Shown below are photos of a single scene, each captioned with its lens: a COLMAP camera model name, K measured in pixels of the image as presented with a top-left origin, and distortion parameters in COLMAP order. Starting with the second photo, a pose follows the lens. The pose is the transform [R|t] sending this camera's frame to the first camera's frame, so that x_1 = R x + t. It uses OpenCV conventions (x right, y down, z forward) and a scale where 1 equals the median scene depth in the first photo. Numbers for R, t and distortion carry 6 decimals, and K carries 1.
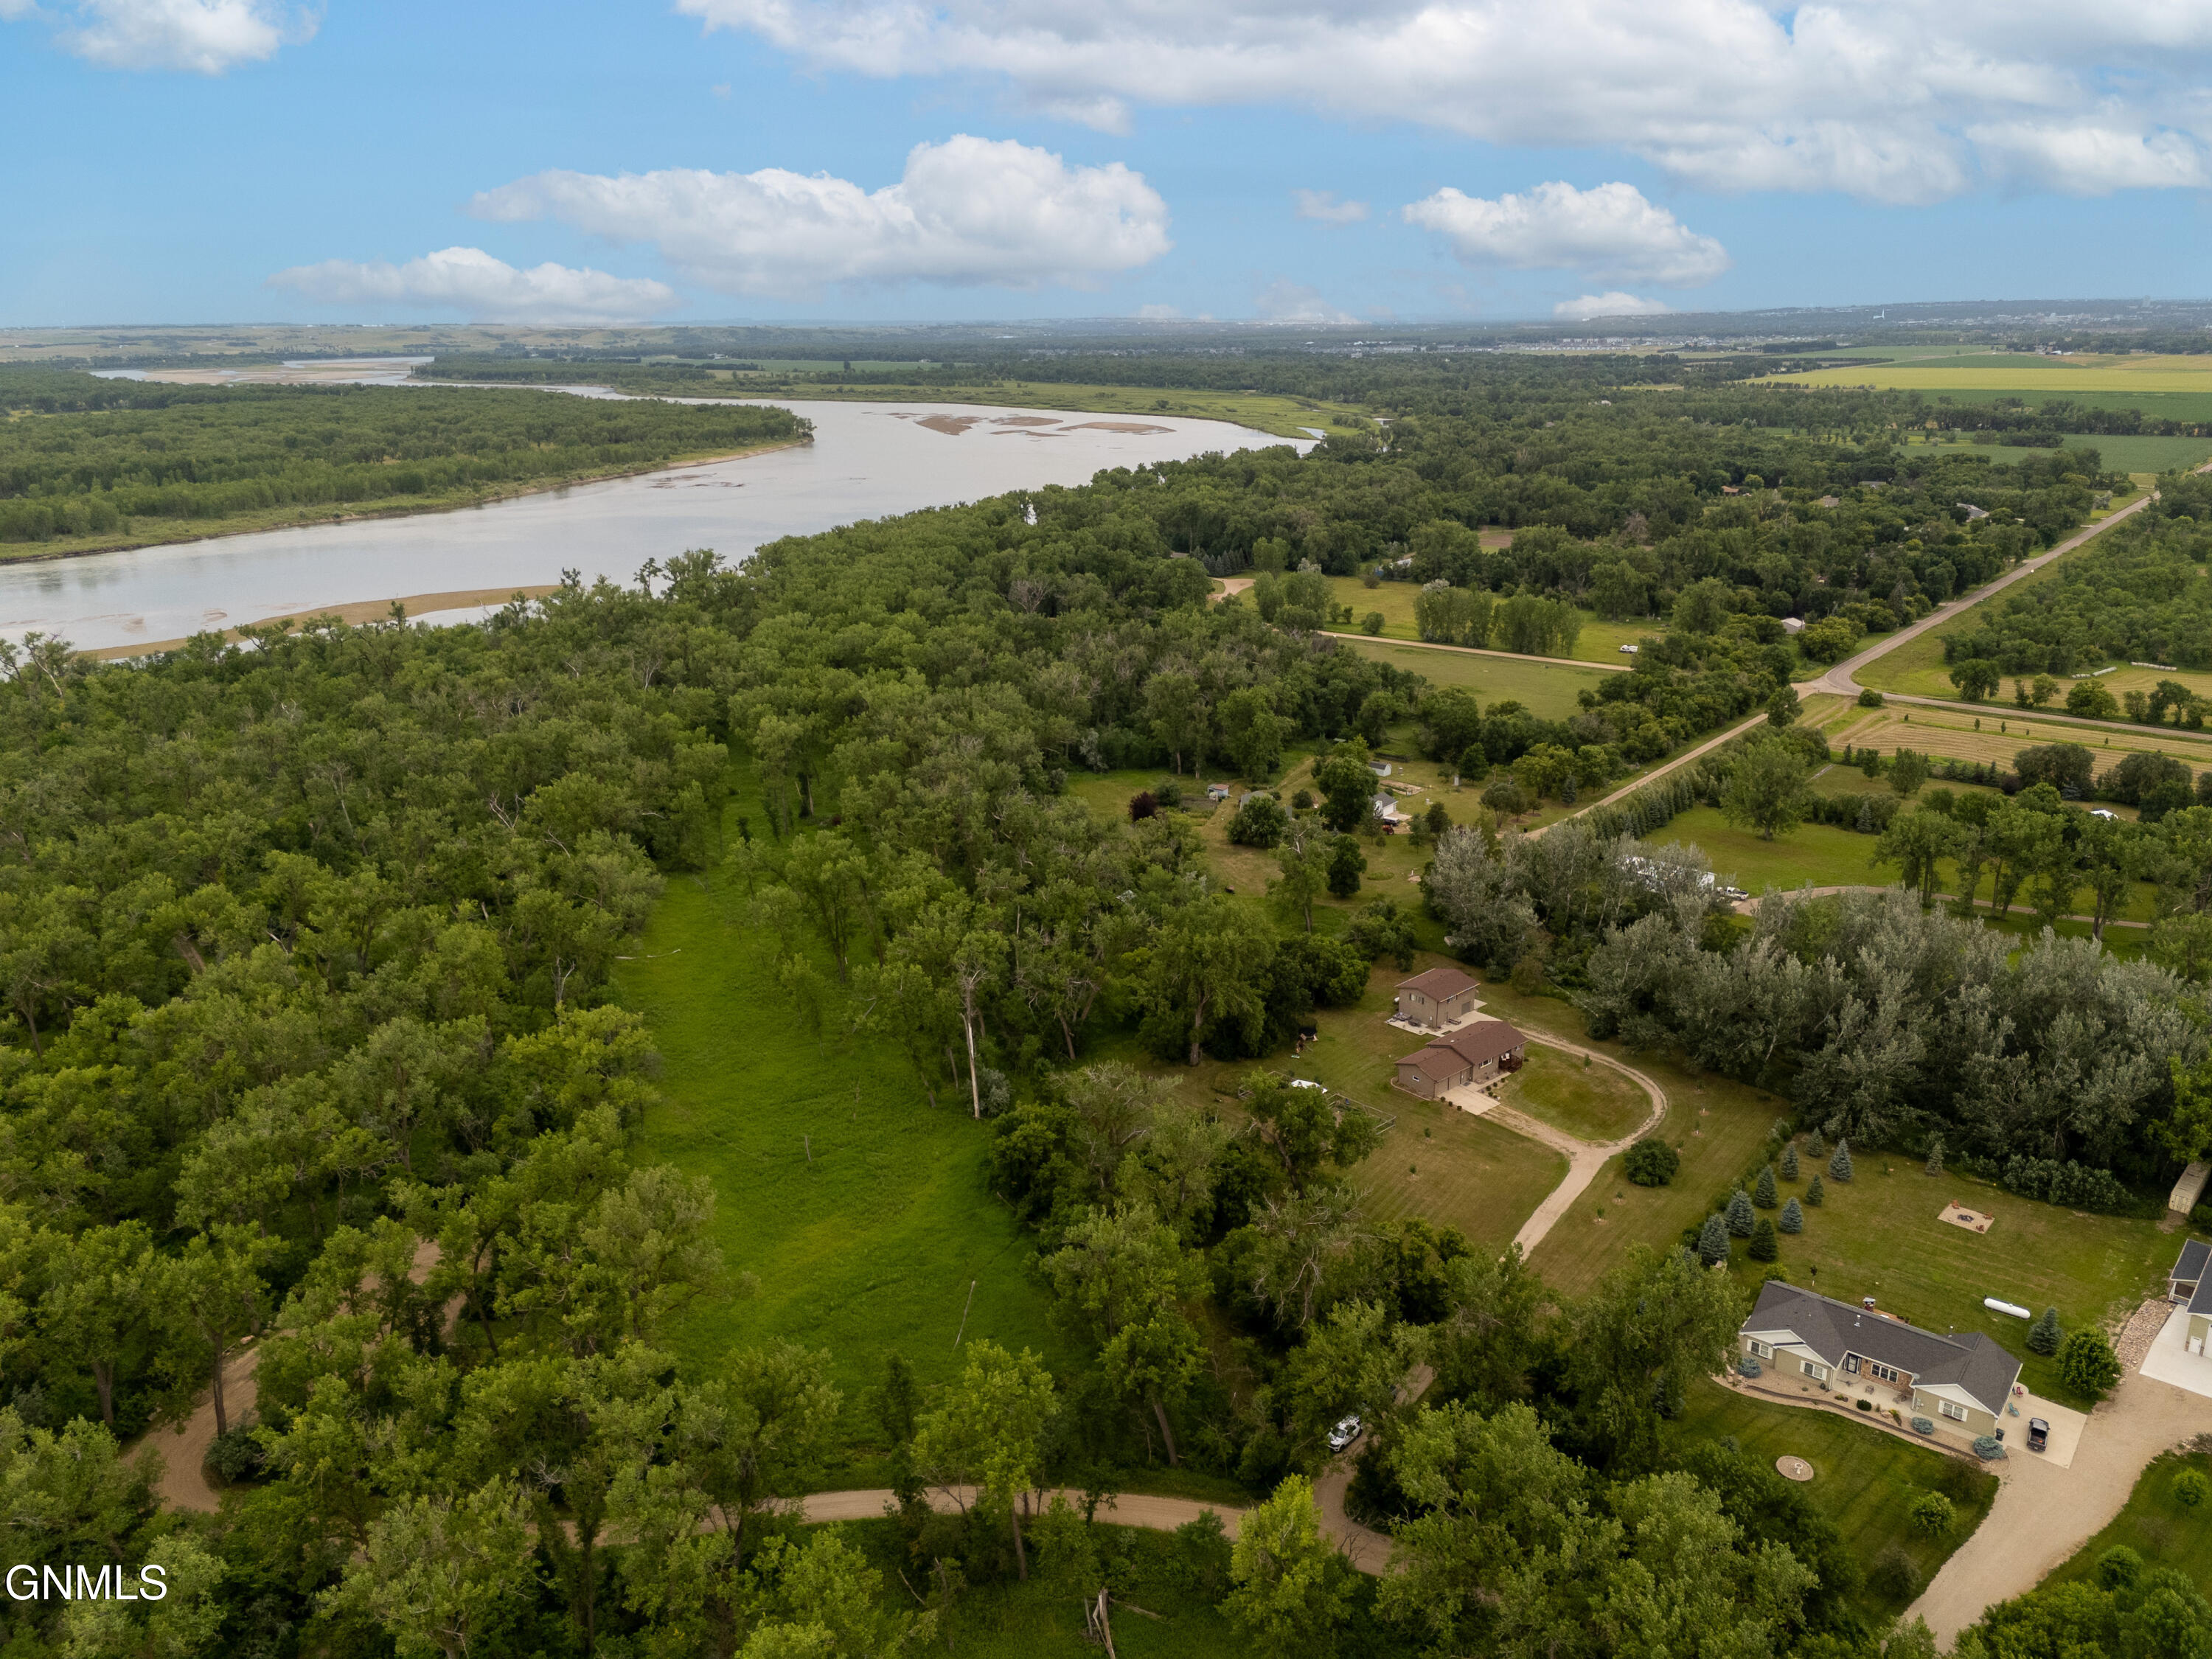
lens RADIAL K [[1599.0, 0, 1106.0], [0, 1599.0, 829.5], [0, 0, 1]] dist [0.004787, 0.000728]
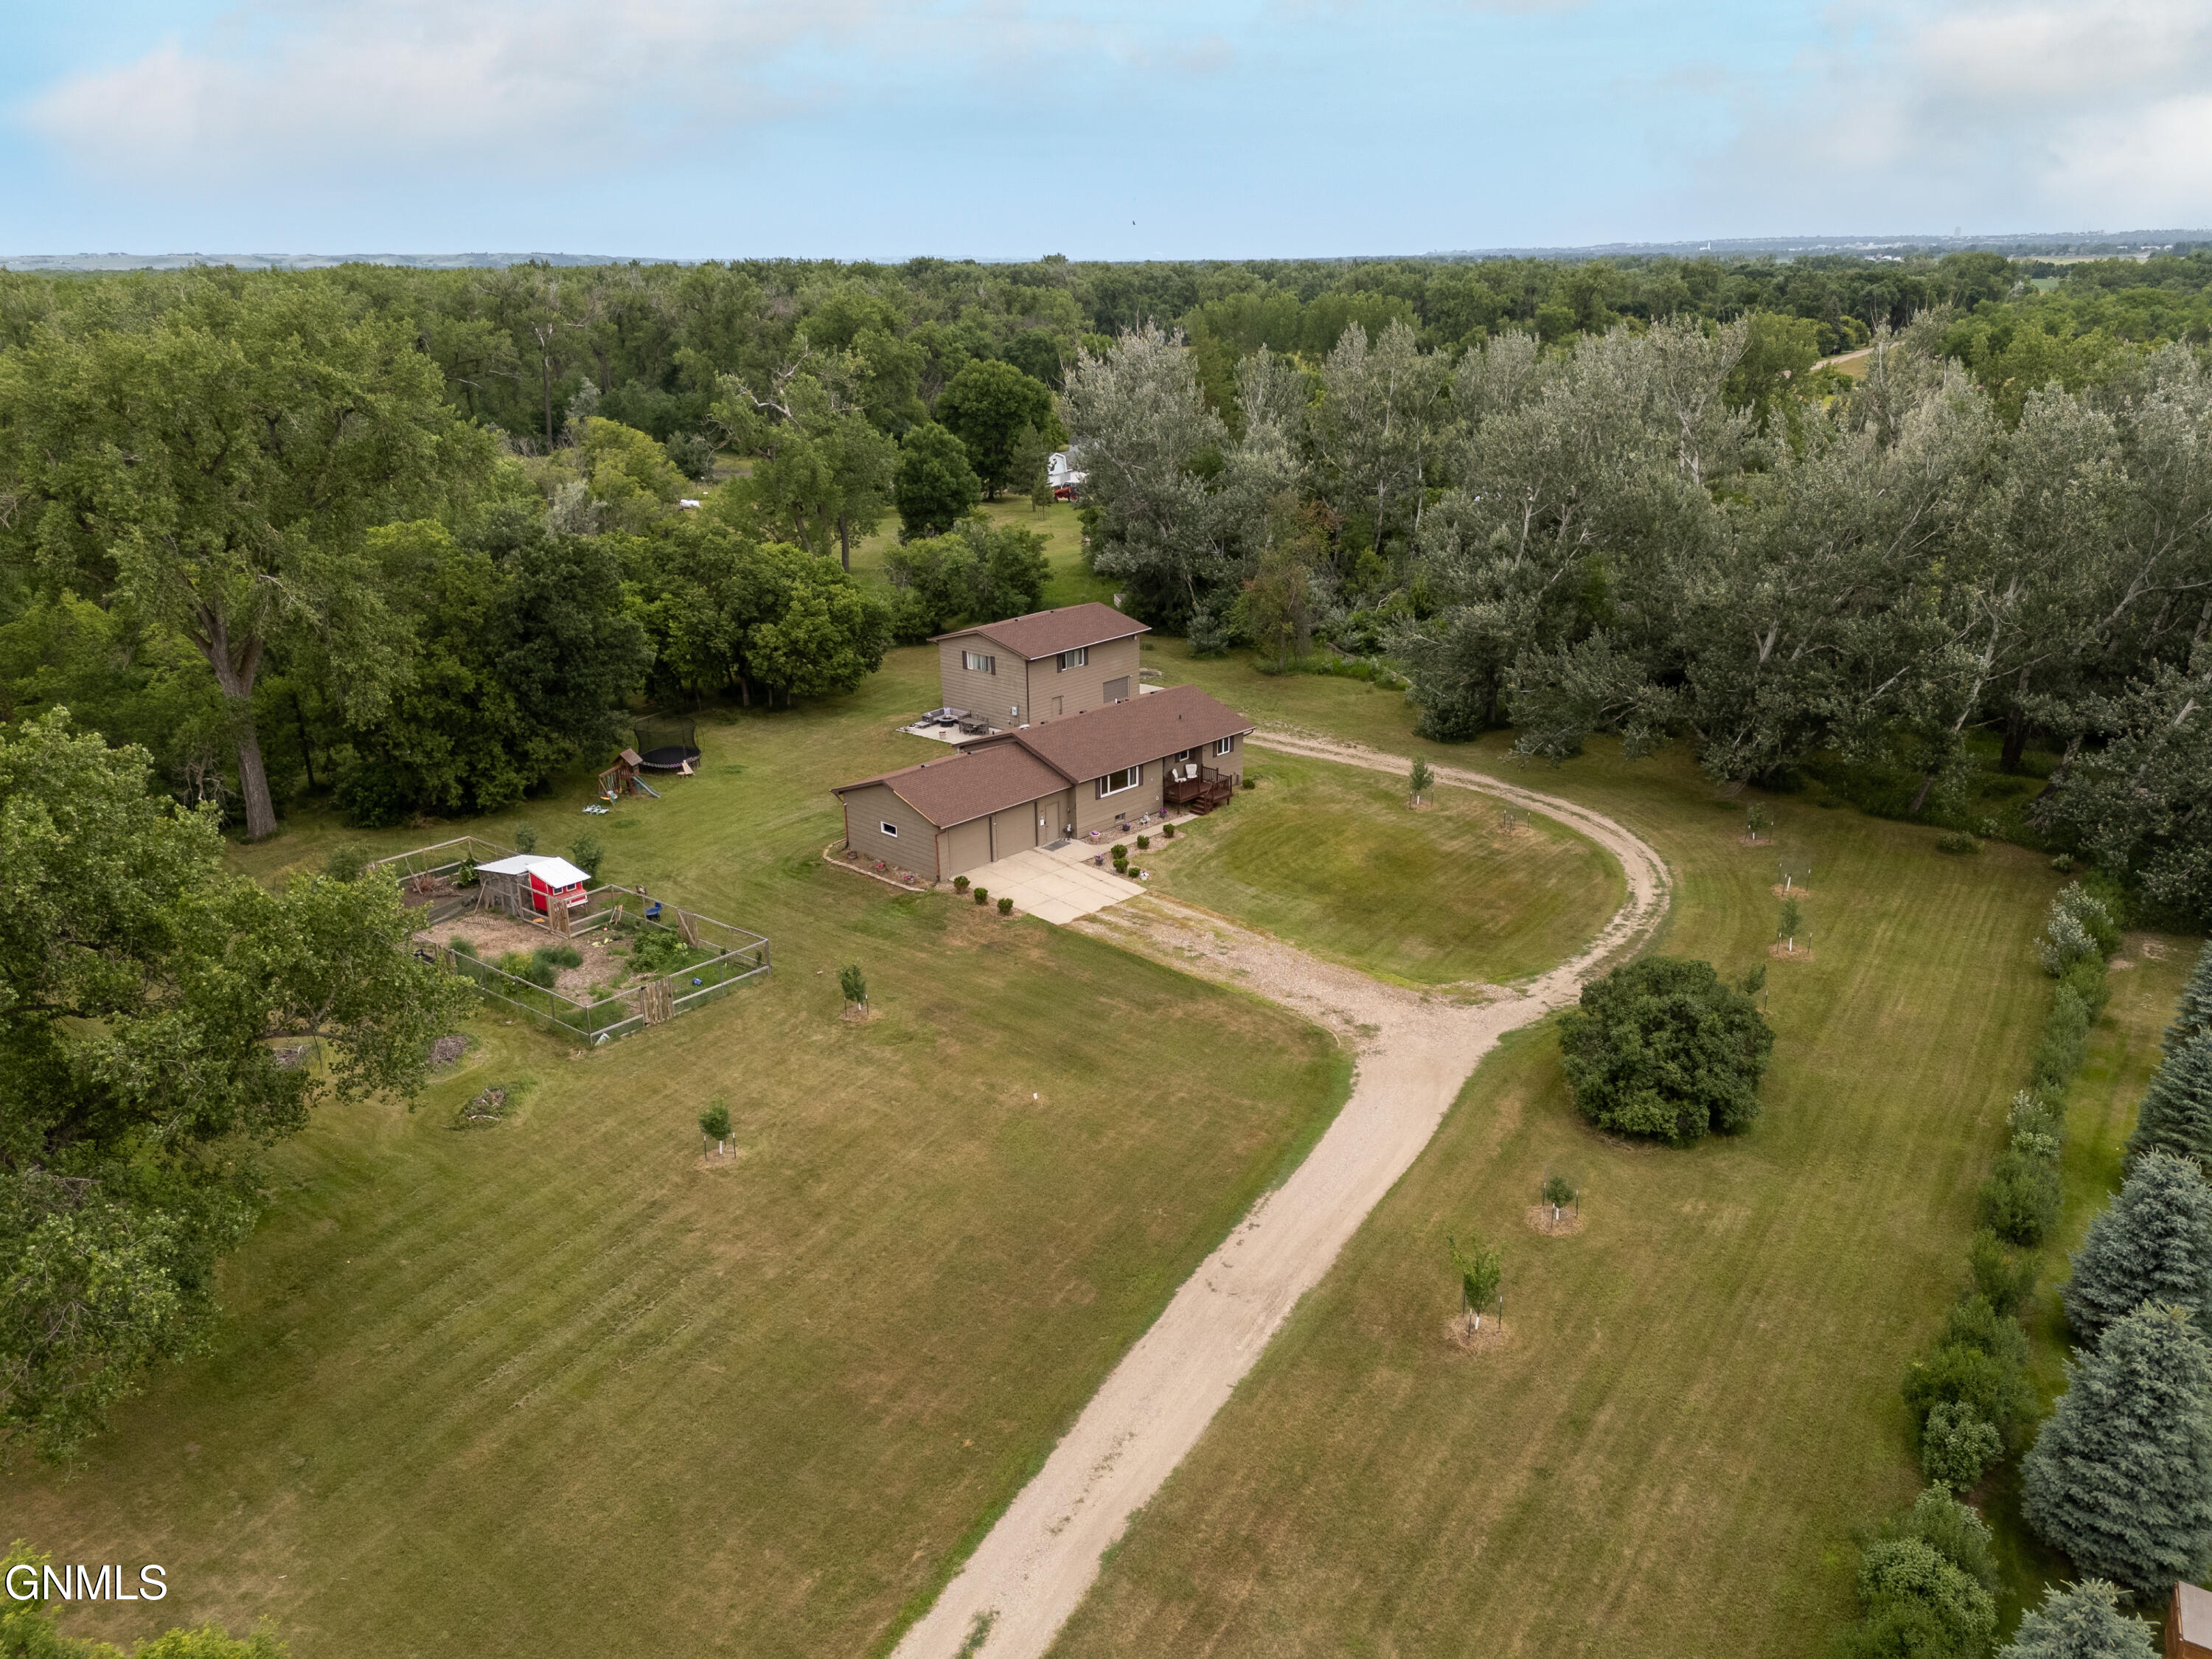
lens RADIAL K [[1599.0, 0, 1106.0], [0, 1599.0, 829.5], [0, 0, 1]] dist [0.004787, 0.000728]
pose [[0.995707, -0.029168, 0.087844, 0.214688], [0.026531, 0.999166, 0.031045, 0.151432], [-0.088677, -0.028581, 0.995650, 0.701992]]
